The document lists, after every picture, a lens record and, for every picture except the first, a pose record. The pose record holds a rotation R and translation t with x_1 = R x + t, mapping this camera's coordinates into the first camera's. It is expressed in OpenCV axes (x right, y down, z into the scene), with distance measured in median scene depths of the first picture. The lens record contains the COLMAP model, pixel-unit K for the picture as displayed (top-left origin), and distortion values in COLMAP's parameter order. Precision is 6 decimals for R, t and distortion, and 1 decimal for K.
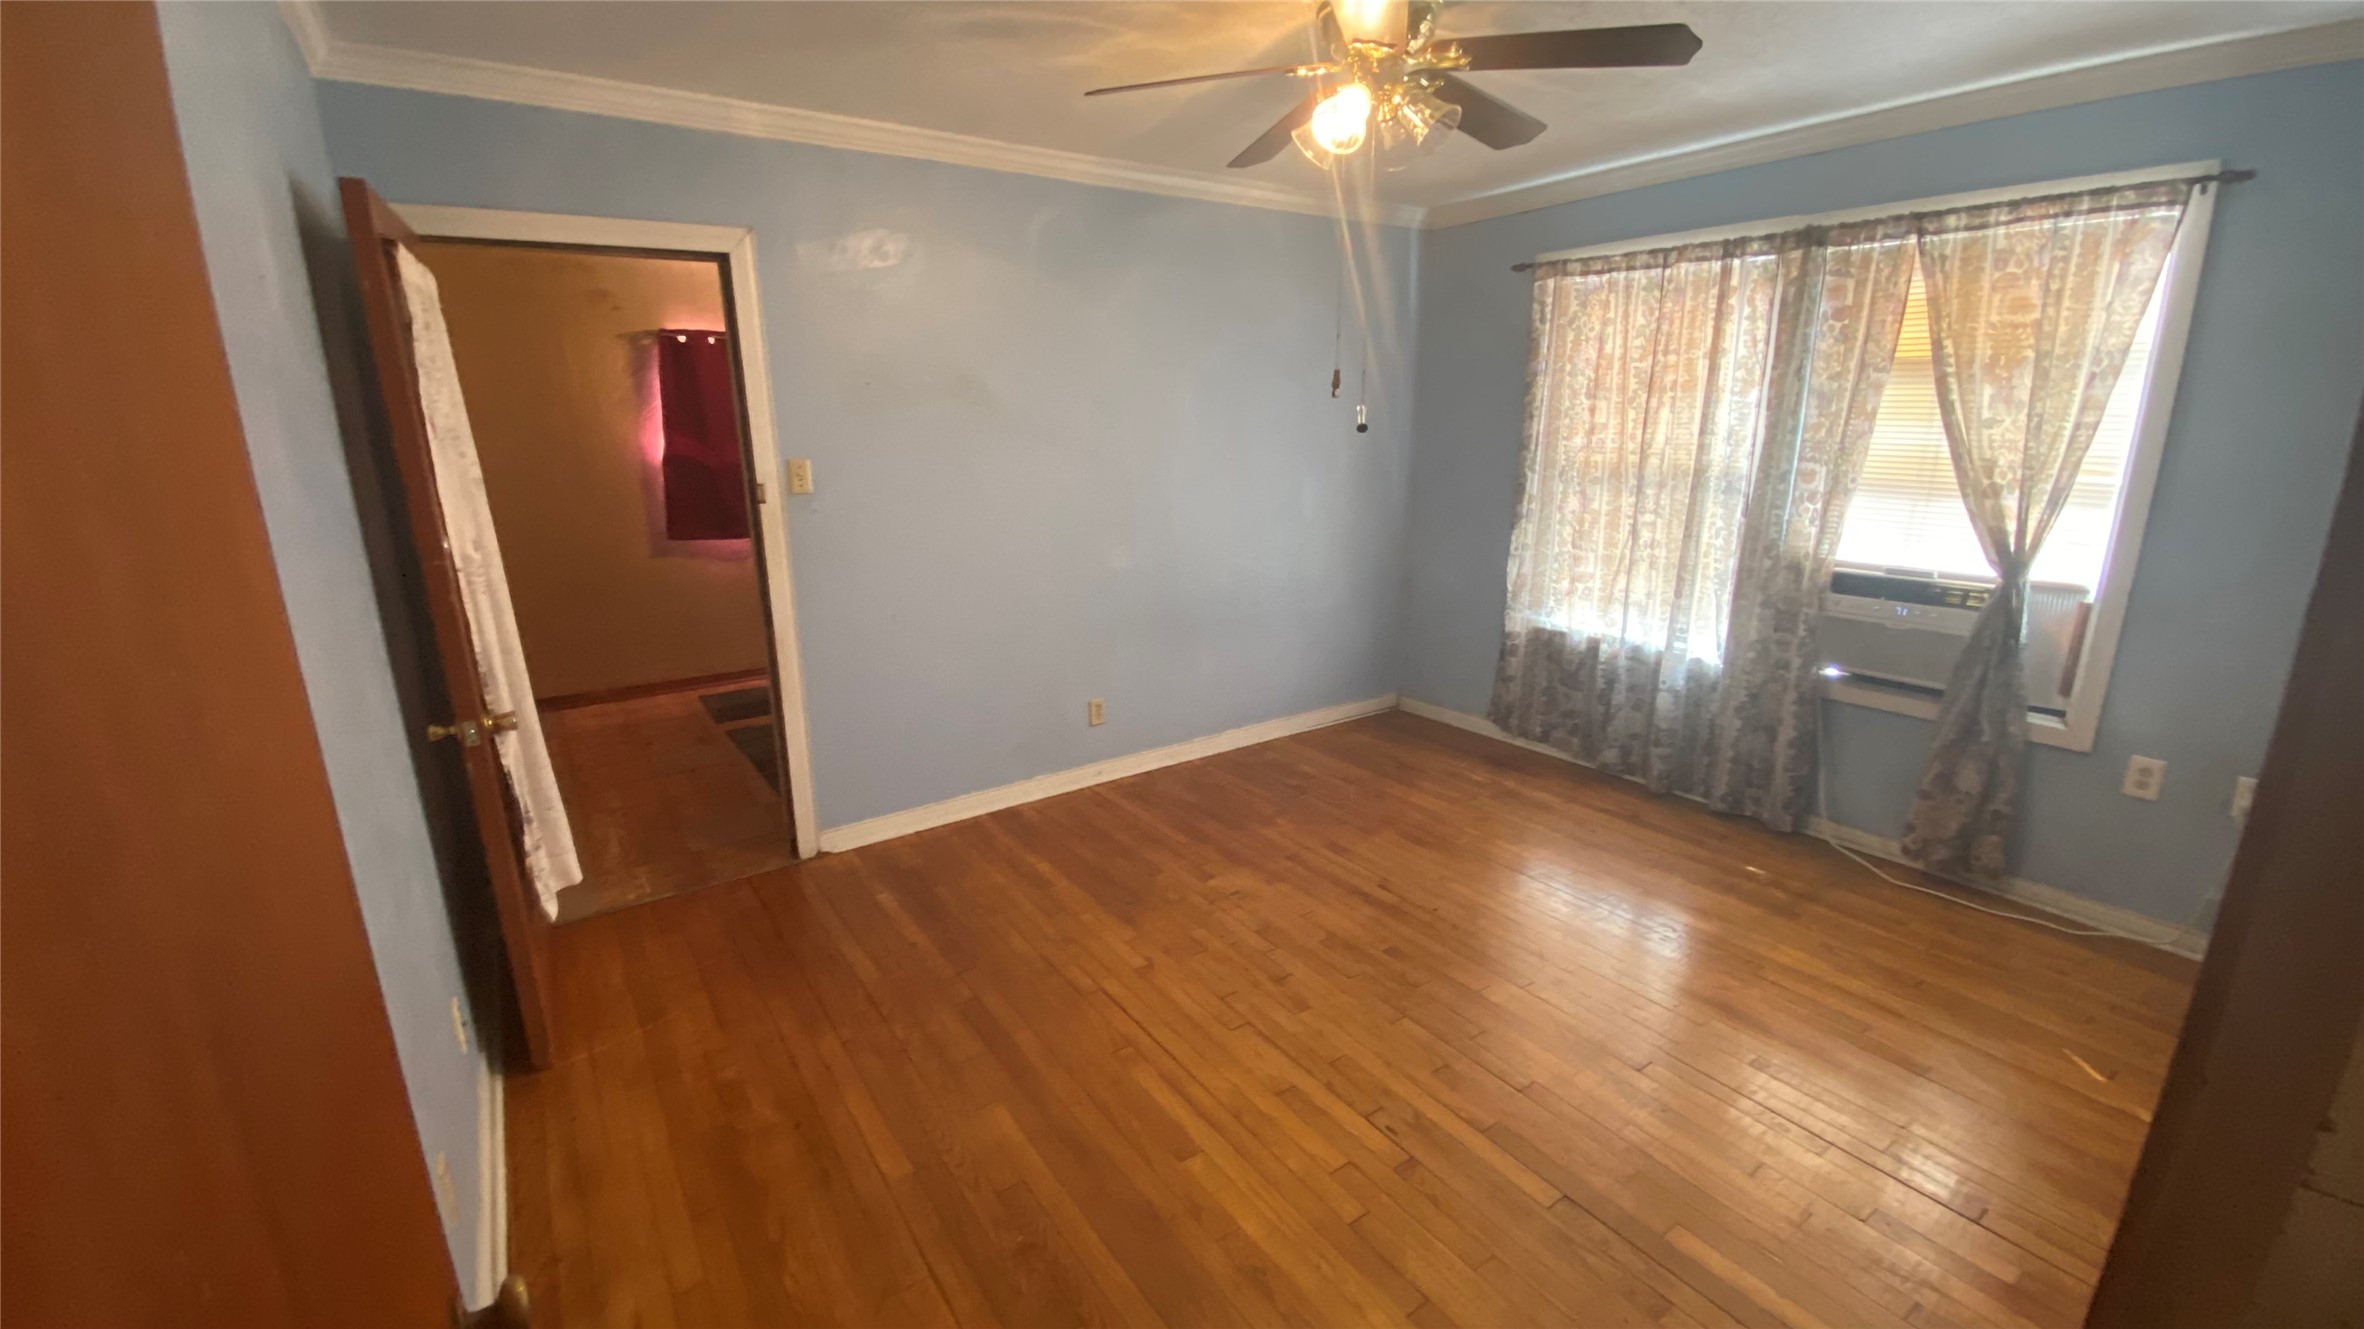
lens RADIAL K [[955.0, 0, 1175.3], [0, 955.0, 661.0], [0, 0, 1]] dist [0.024432, -0.000075]
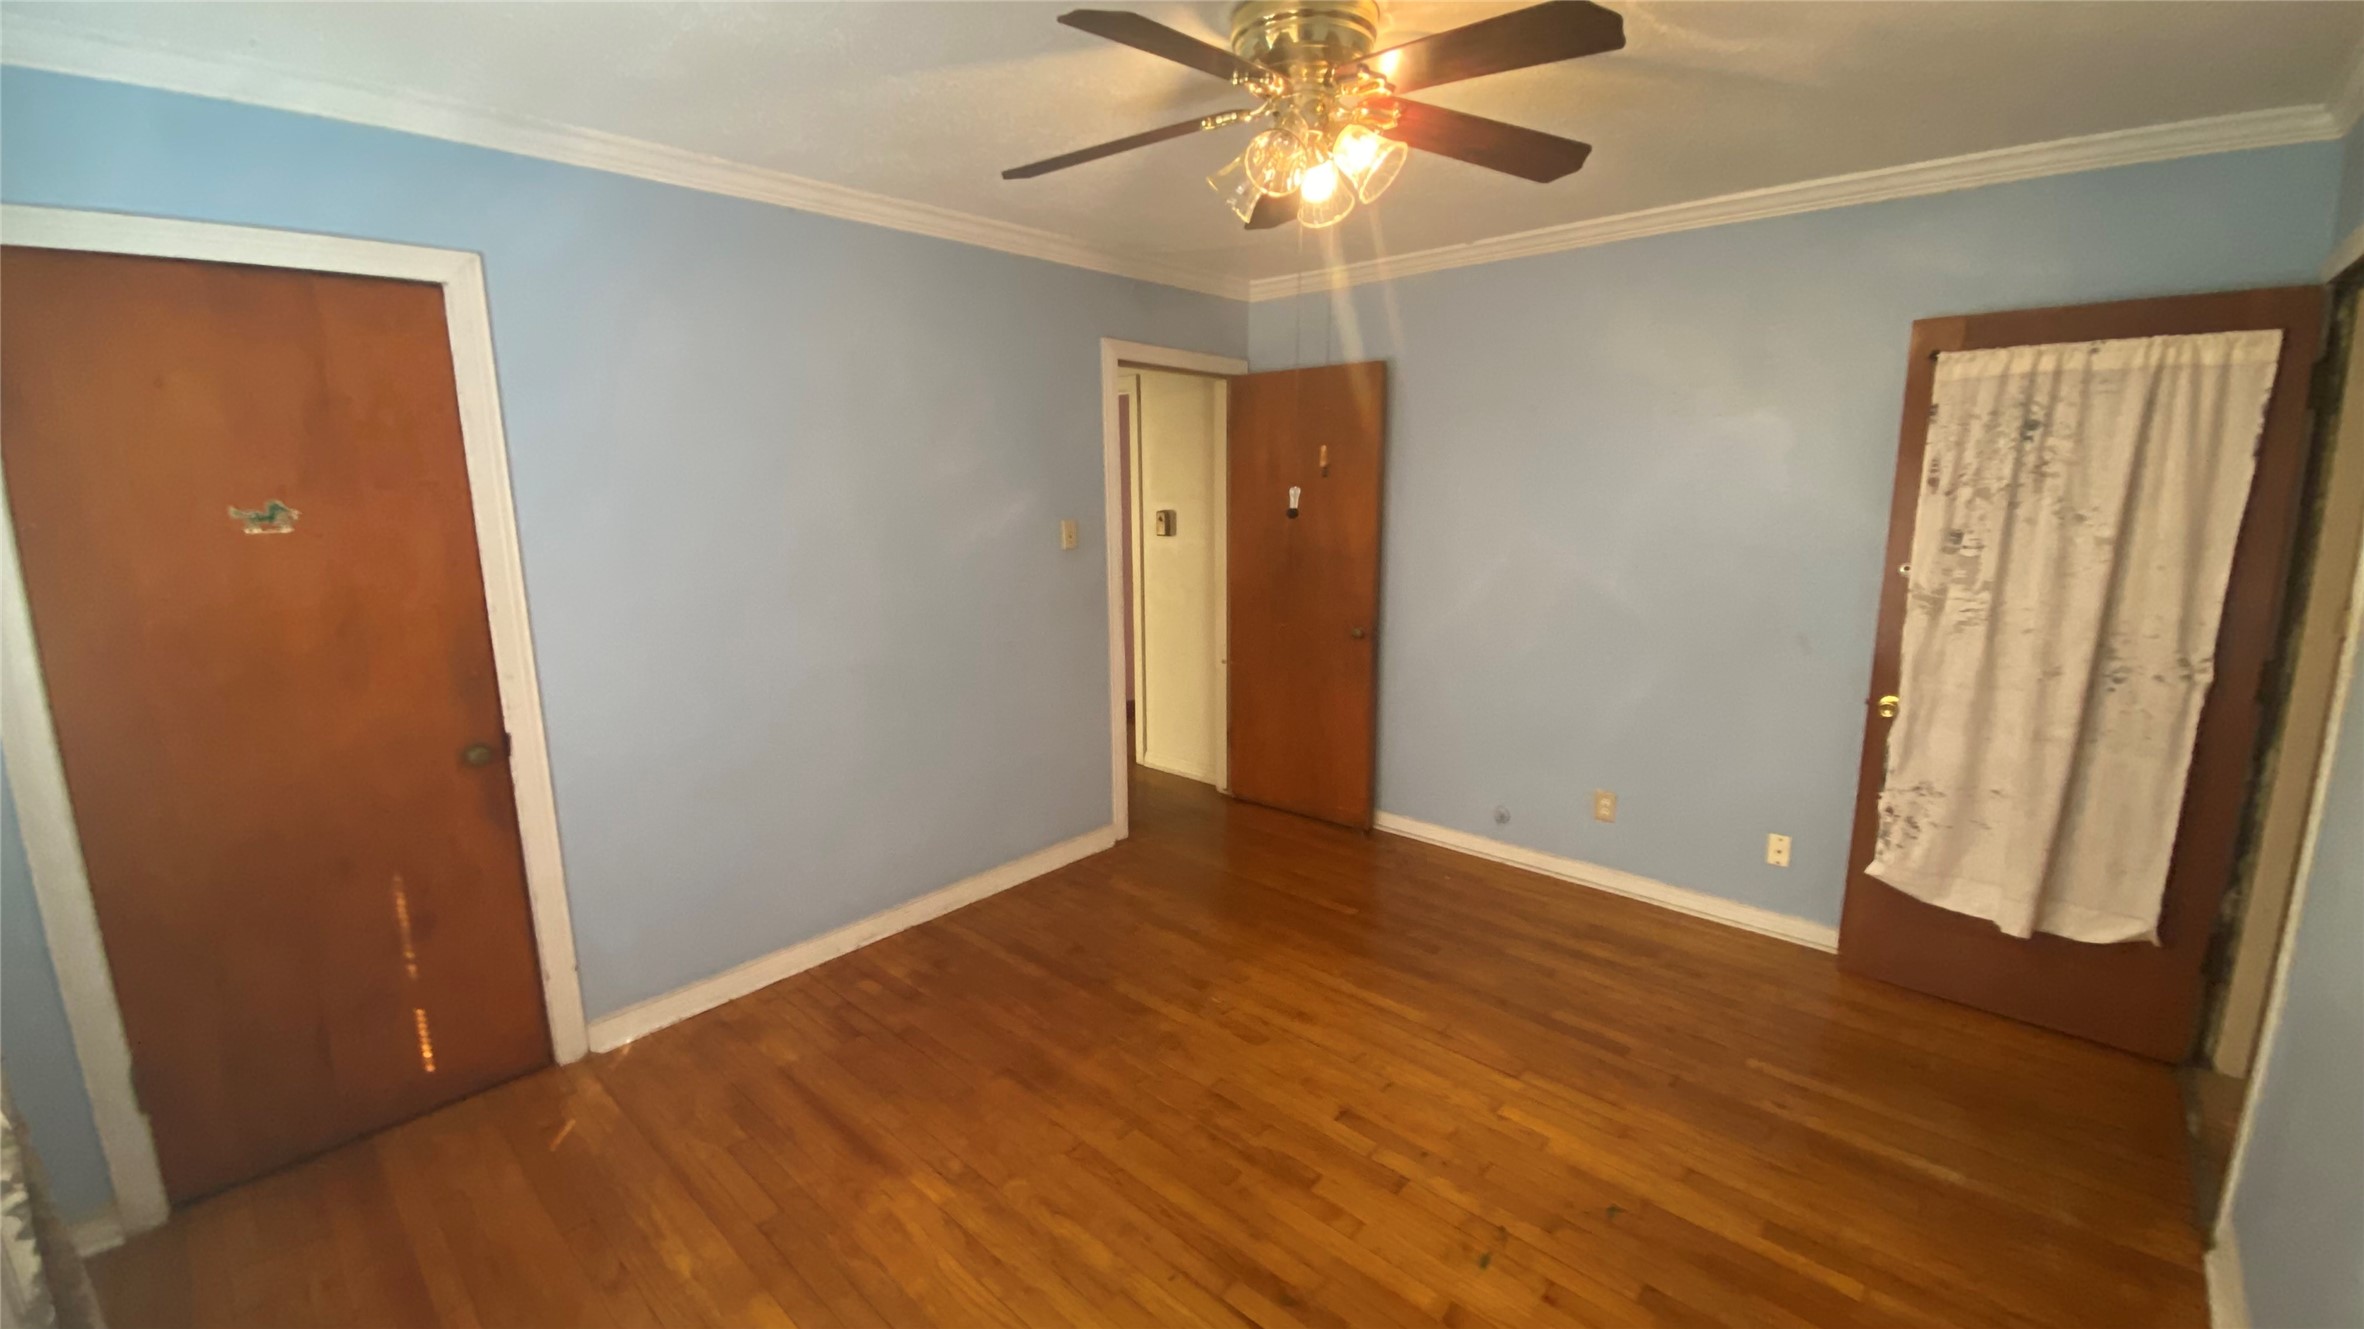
lens RADIAL K [[955.0, 0, 1175.3], [0, 955.0, 661.0], [0, 0, 1]] dist [0.024432, -0.000075]
pose [[-0.976275, 0.058826, -0.208393, 0.430141], [-0.035852, 0.905197, 0.423477, -0.429399], [0.213548, 0.420902, -0.881612, 1.592732]]
